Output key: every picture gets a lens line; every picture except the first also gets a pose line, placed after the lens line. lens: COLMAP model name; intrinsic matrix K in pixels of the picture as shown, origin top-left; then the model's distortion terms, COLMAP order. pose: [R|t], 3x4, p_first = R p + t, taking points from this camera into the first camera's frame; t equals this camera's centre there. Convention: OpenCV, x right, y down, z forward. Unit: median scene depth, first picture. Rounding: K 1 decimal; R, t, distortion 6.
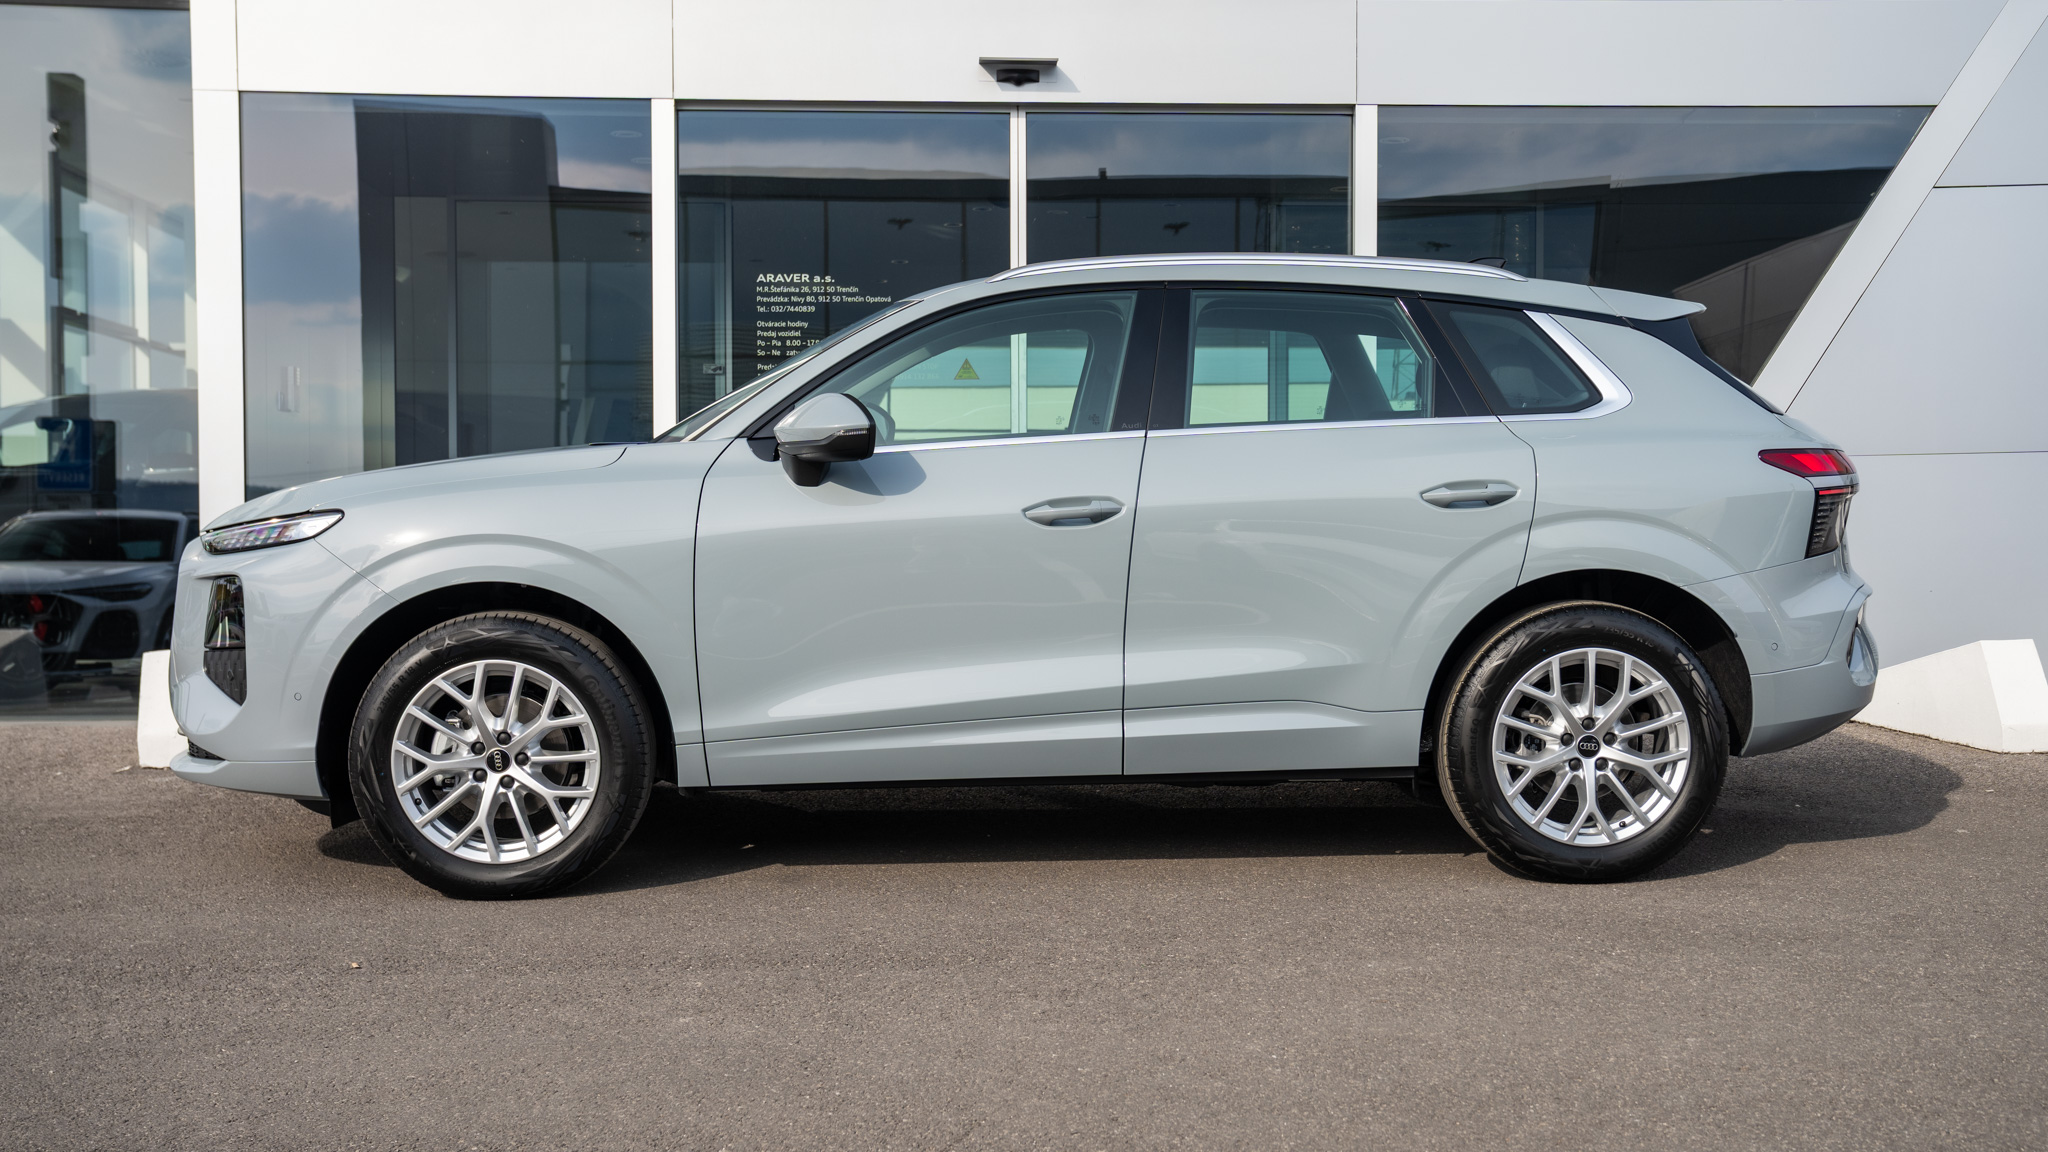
lens RADIAL K [[2269.3, 0, 1060.1], [0, 2269.3, 585.5], [0, 0, 1]] dist [0.003719, 0.155449]
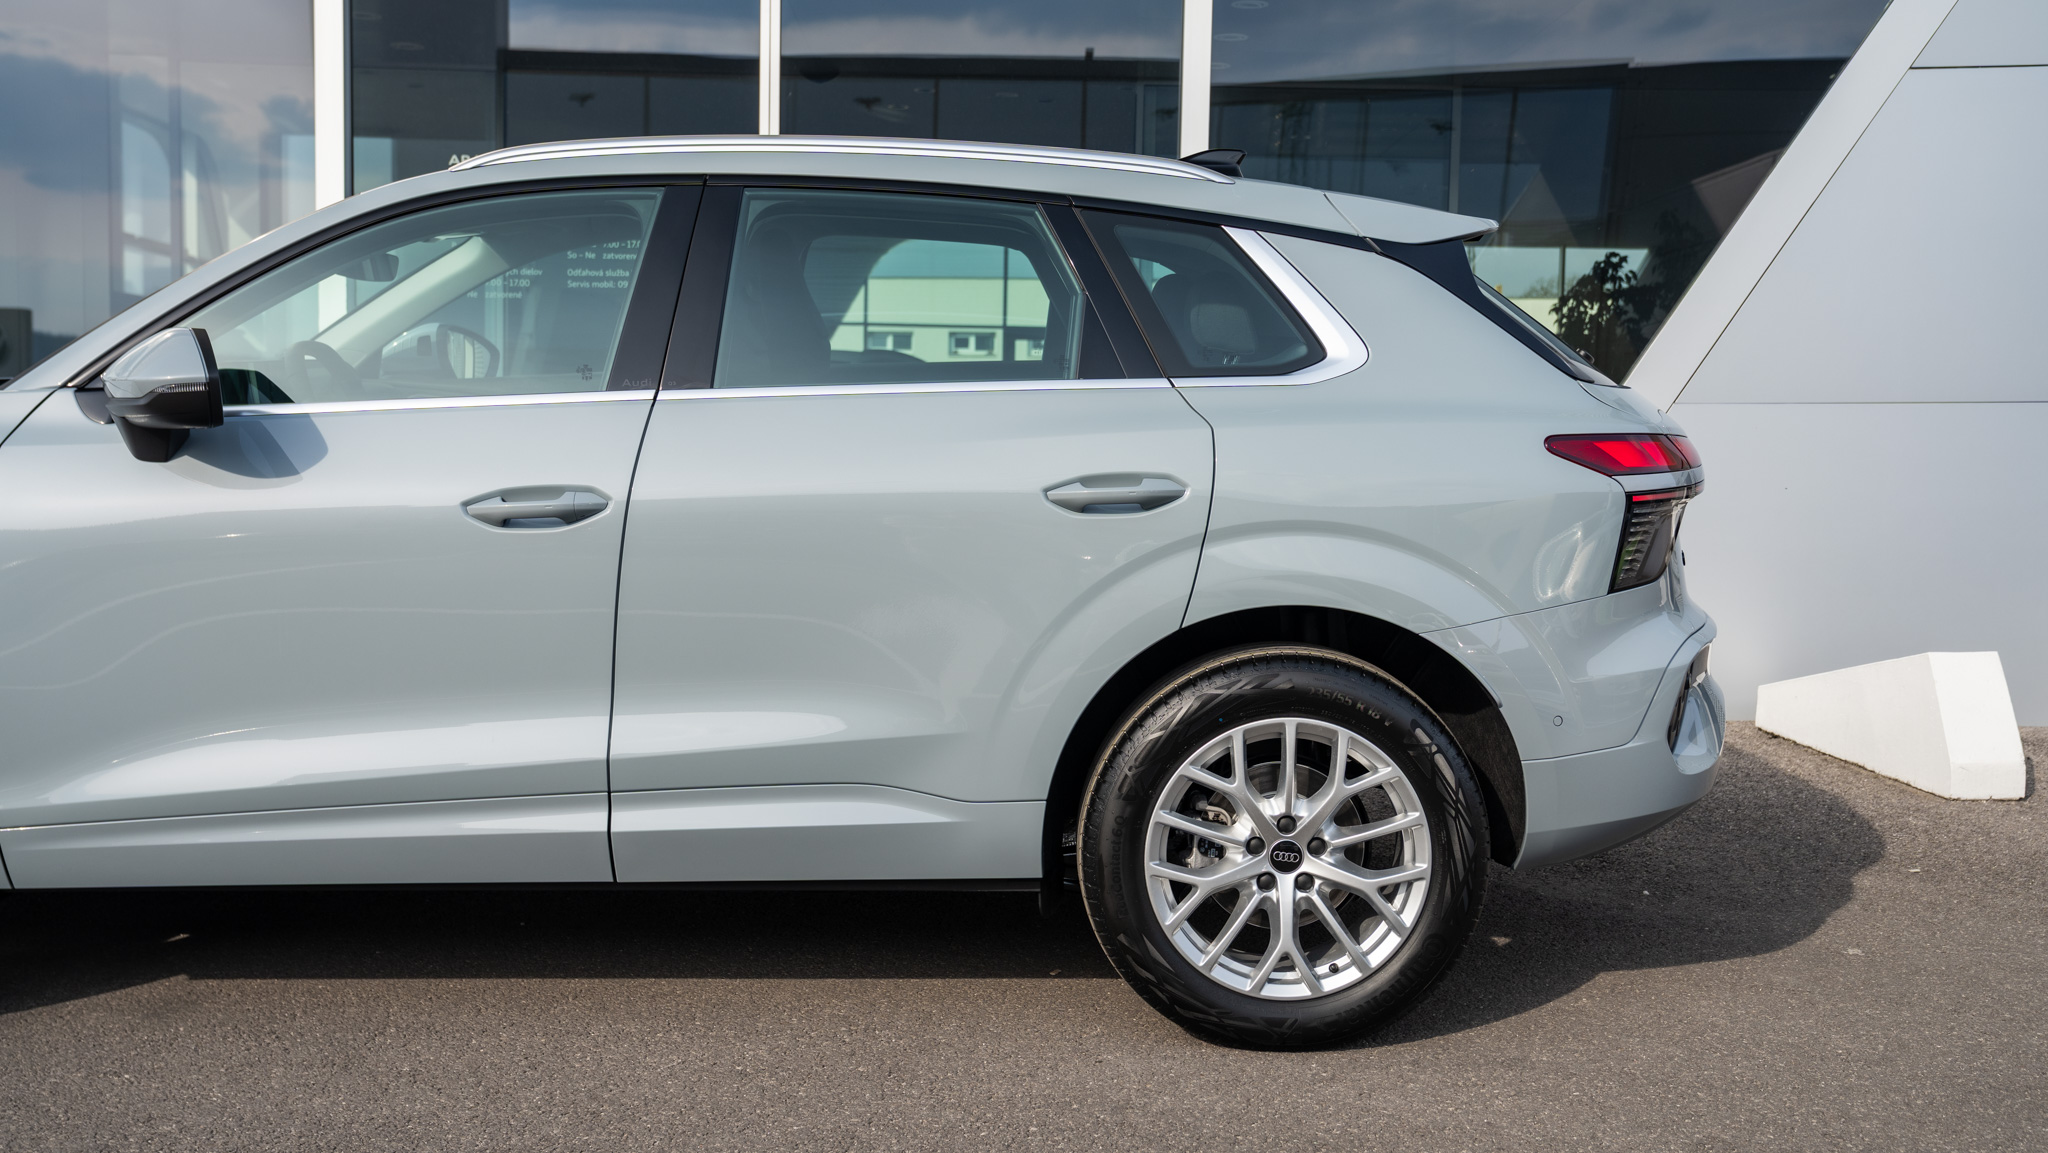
lens RADIAL K [[2263.0, 0, 1024.0], [0, 2263.0, 576.5], [0, 0, 1]] dist [0.022068, 0.217528]
pose [[0.999256, 0.022602, -0.031247, 0.165154], [-0.021187, 0.998768, 0.044880, -0.042792], [0.032223, -0.044184, 0.998504, 0.294598]]
